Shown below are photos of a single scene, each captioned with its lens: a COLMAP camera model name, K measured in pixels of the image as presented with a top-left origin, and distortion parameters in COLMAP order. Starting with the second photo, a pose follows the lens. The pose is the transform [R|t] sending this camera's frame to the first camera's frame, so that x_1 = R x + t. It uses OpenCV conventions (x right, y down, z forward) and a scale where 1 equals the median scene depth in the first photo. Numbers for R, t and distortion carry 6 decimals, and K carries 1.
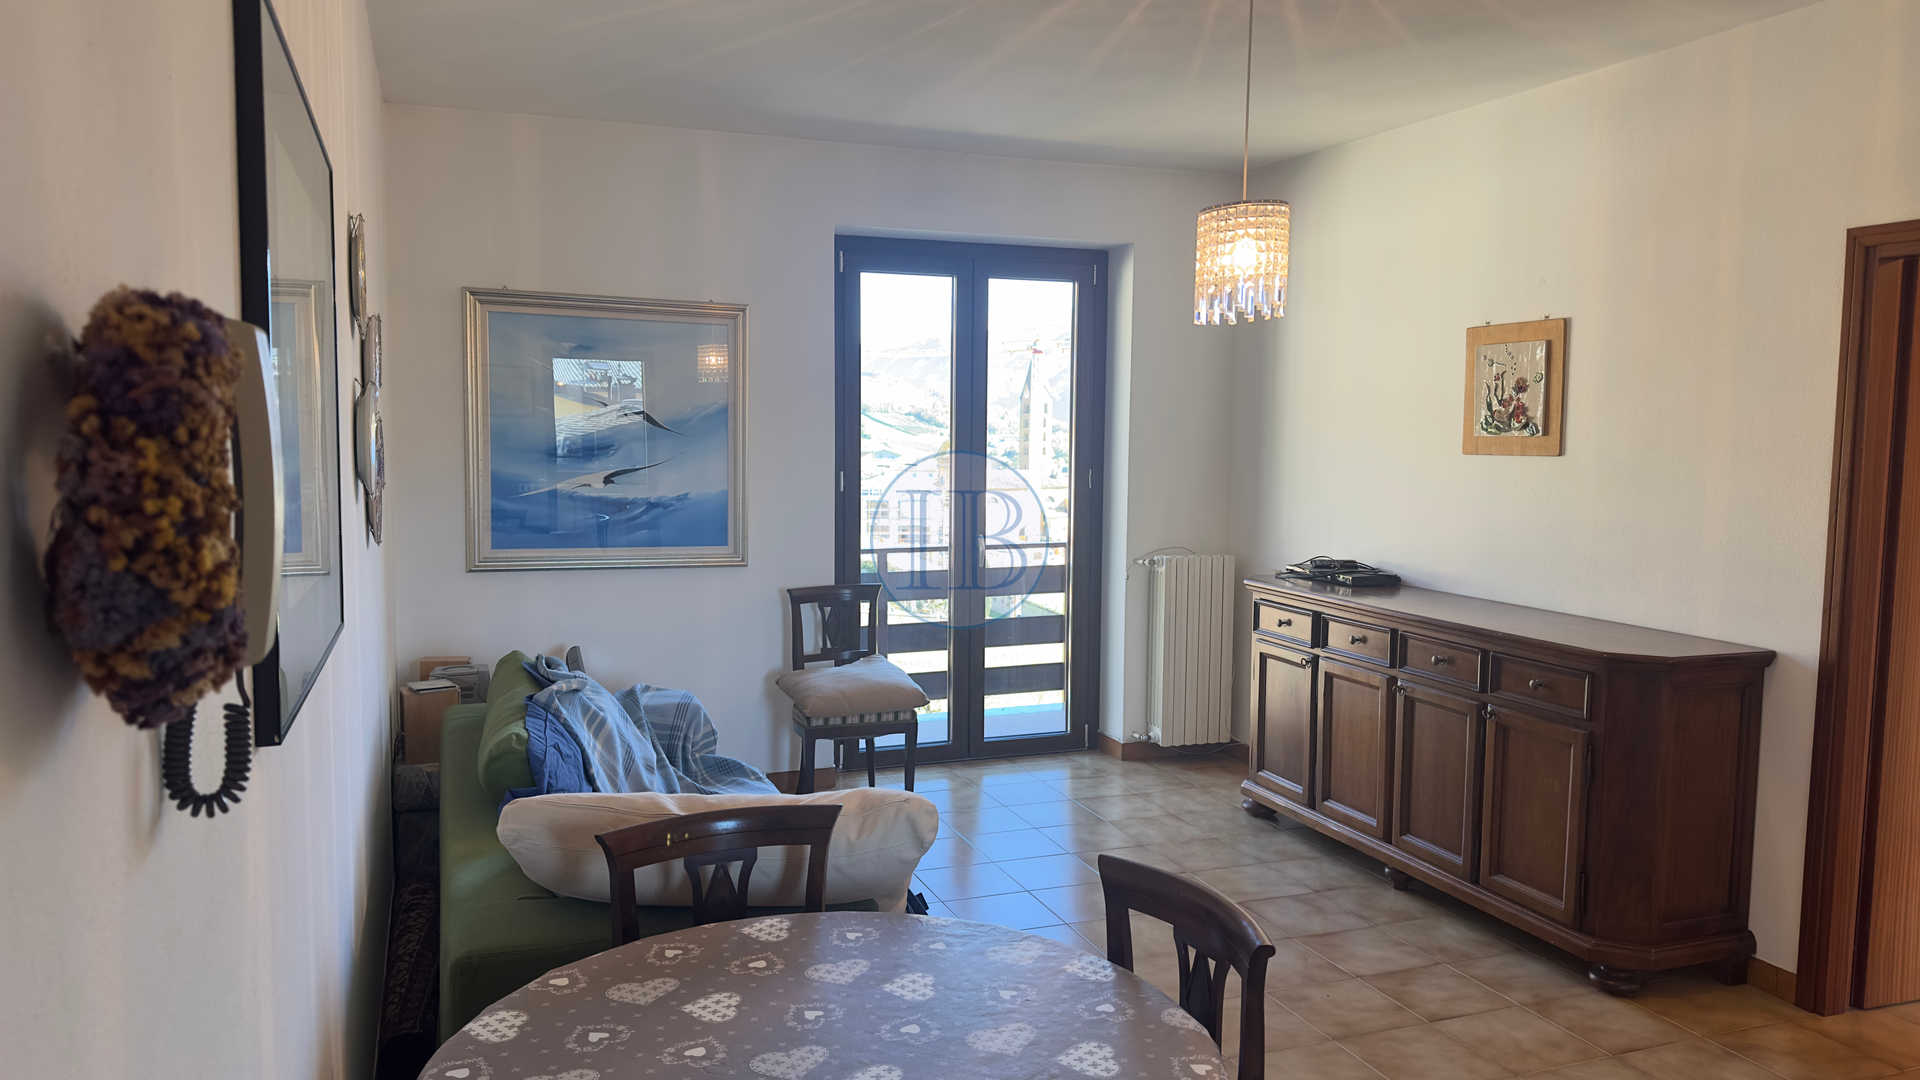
lens RADIAL K [[1319.0, 0, 962.8], [0, 1319.0, 543.5], [0, 0, 1]] dist [0.130810, -0.192123]
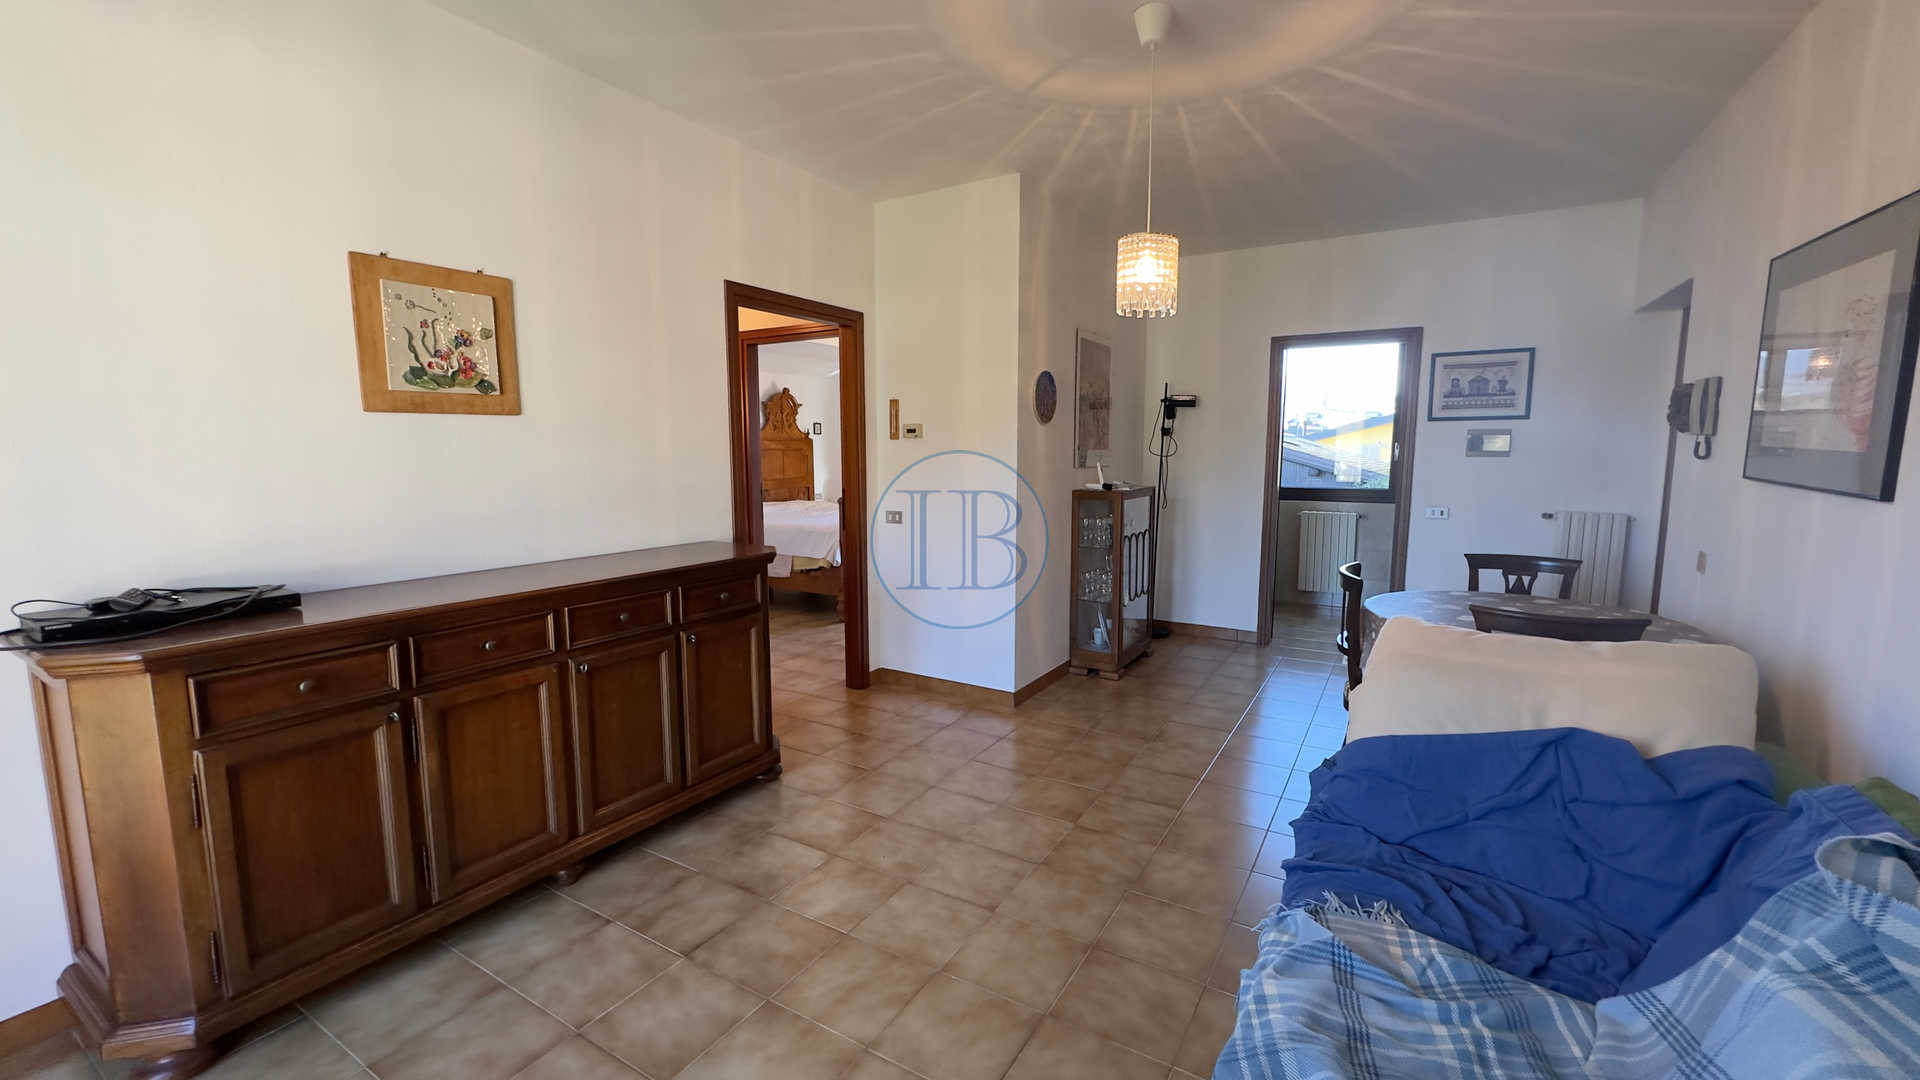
lens RADIAL K [[768.7, 0, 962.1], [0, 768.7, 542.7], [0, 0, 1]] dist [0.000470, 0.000039]
pose [[-0.616871, -0.108589, 0.779538, -0.237261], [0.065343, 0.979952, 0.188214, -0.057726], [-0.784347, 0.167041, -0.597408, 1.092068]]
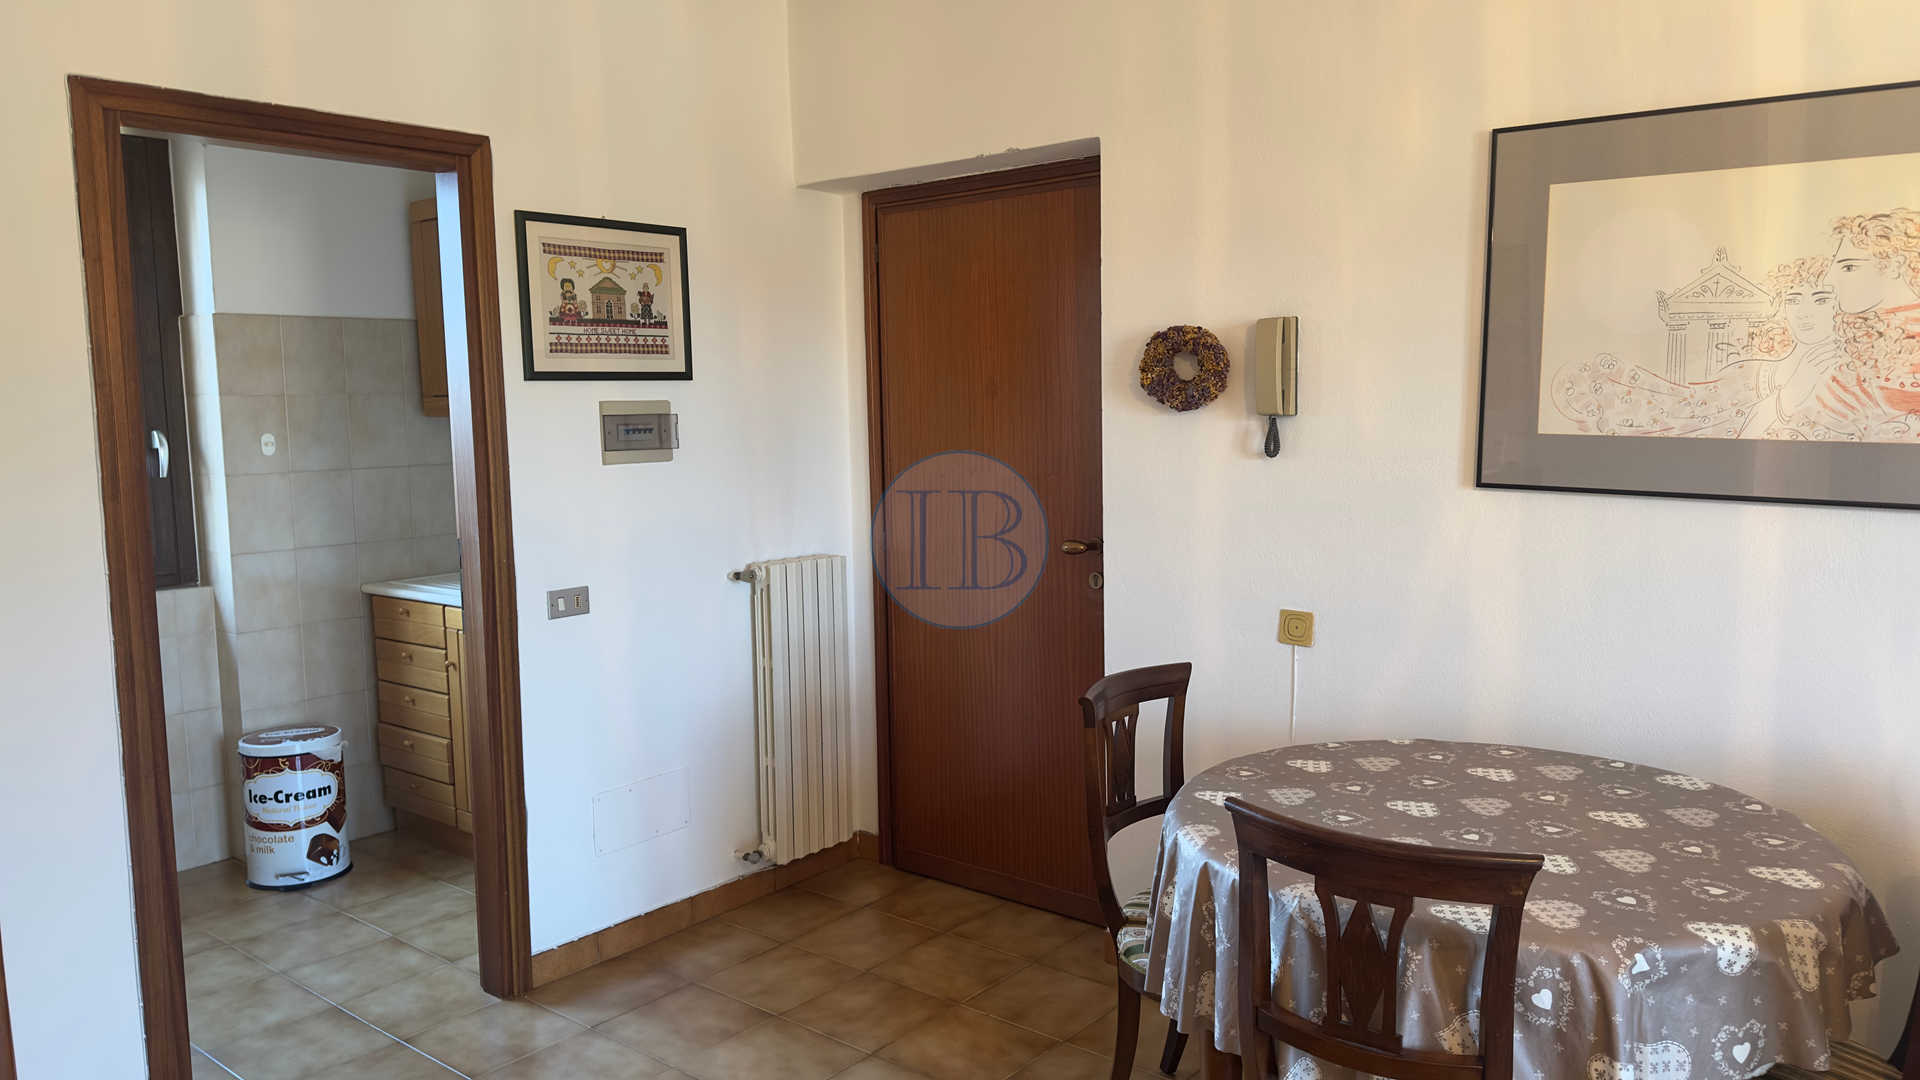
lens RADIAL K [[1319.0, 0, 962.8], [0, 1319.0, 543.5], [0, 0, 1]] dist [0.130810, -0.192123]
pose [[-0.871521, 0.057203, -0.487010, 0.359389], [-0.036379, 0.982893, 0.180549, -0.033967], [0.489007, 0.175069, -0.854531, 0.690310]]
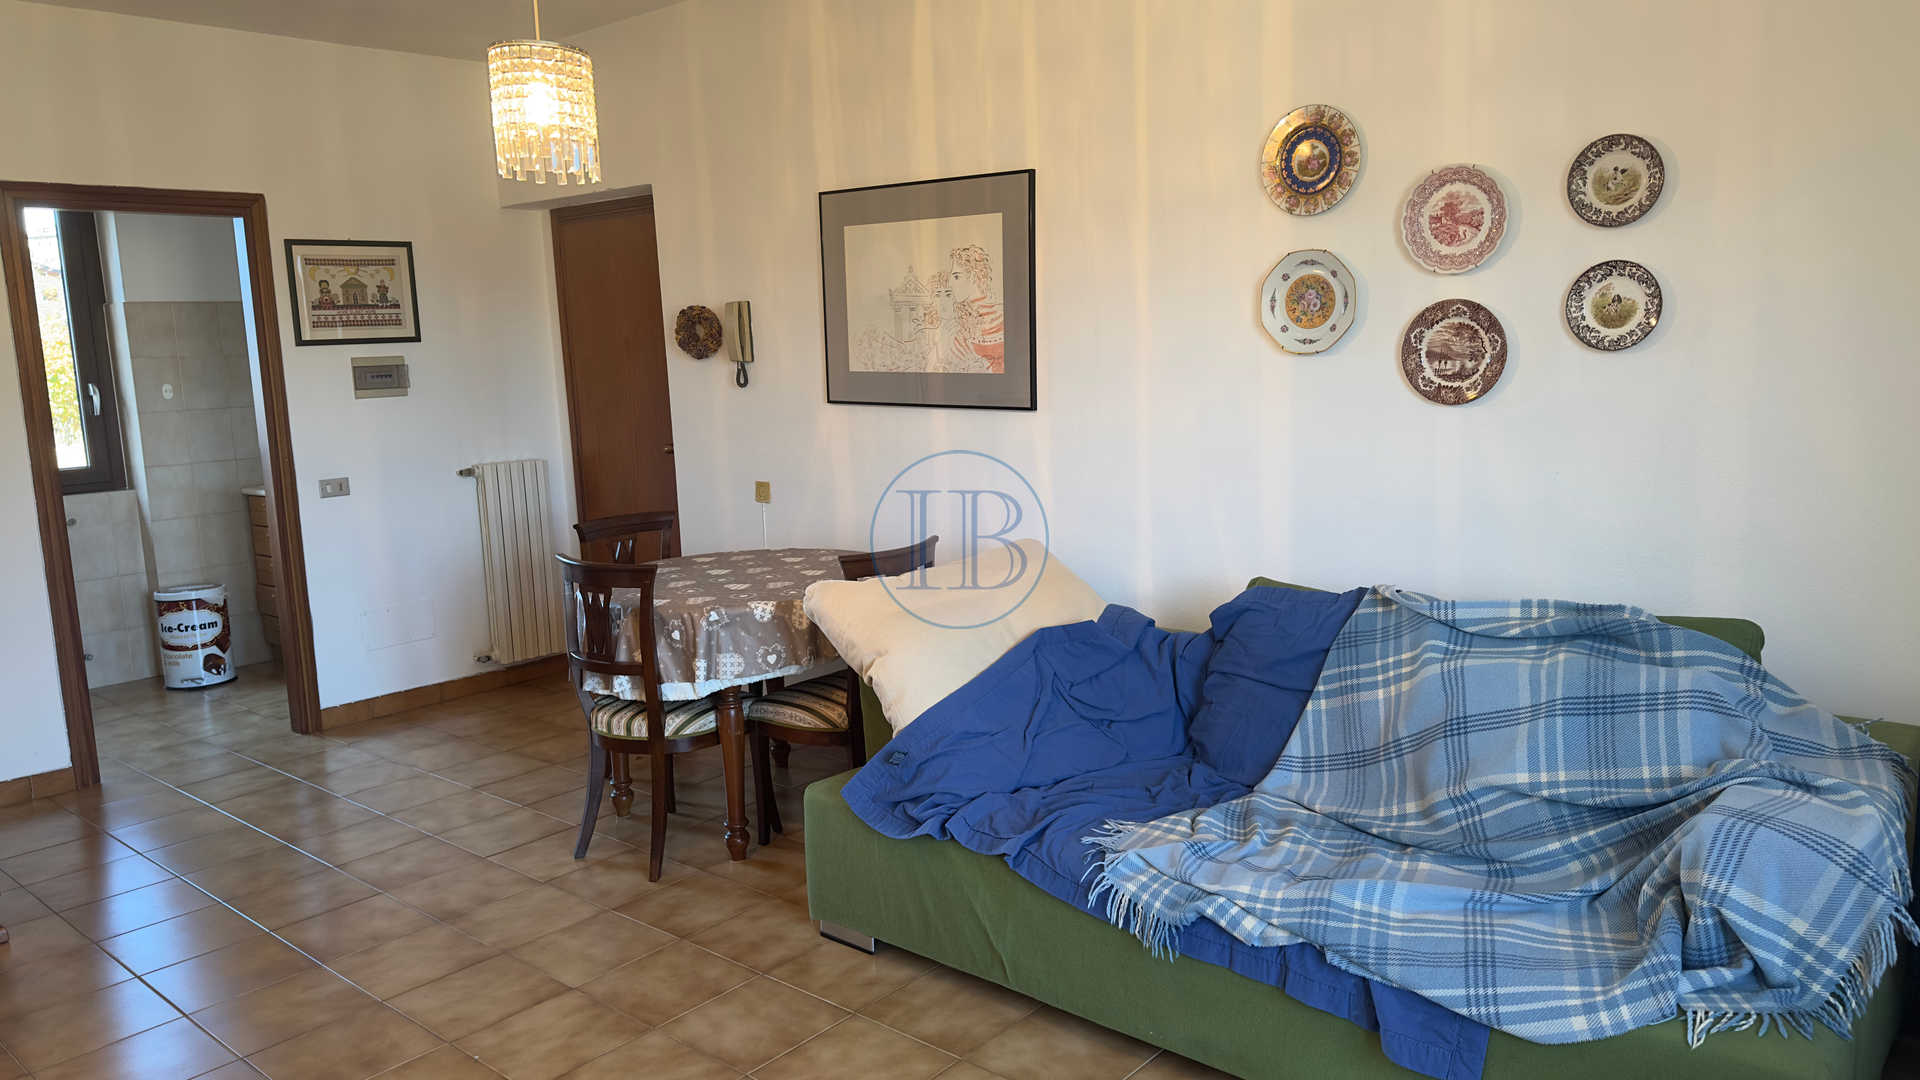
lens RADIAL K [[1319.0, 0, 962.8], [0, 1319.0, 543.5], [0, 0, 1]] dist [0.130810, -0.192123]
pose [[-0.882208, 0.093762, -0.461431, 0.252097], [-0.013990, 0.974321, 0.224728, -0.084237], [0.470653, 0.204713, -0.858242, 1.238584]]
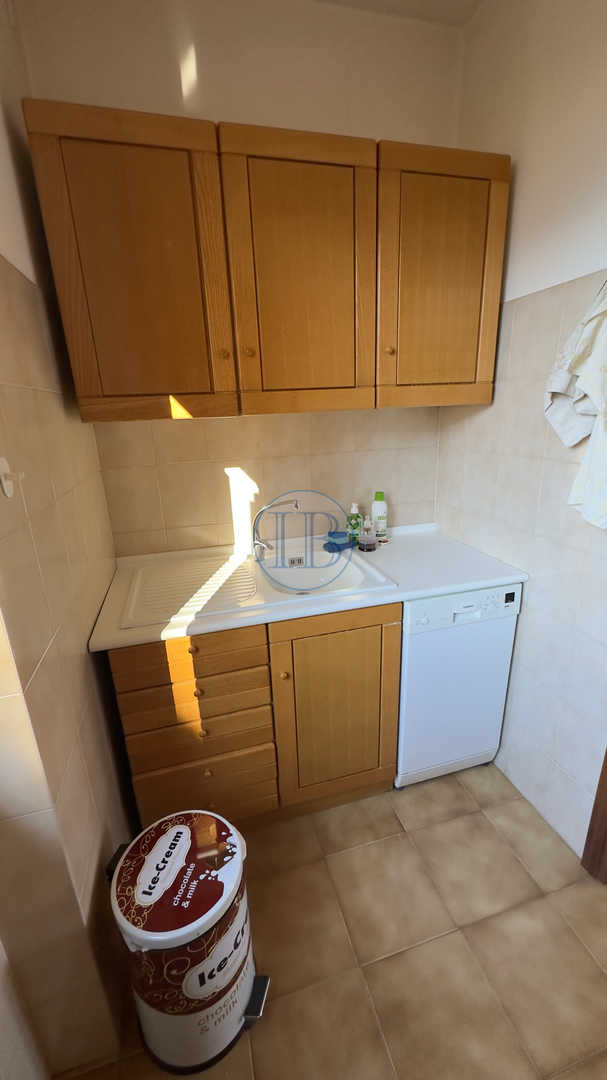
lens RADIAL K [[426.8, 0, 299.6], [0, 426.8, 537.3], [0, 0, 1]] dist [-0.000586, -0.000138]
pose [[-0.100016, 0.287614, -0.952510, 0.471323], [-0.049909, 0.954655, 0.293502, 0.056064], [0.993733, 0.076893, -0.081126, -0.248745]]
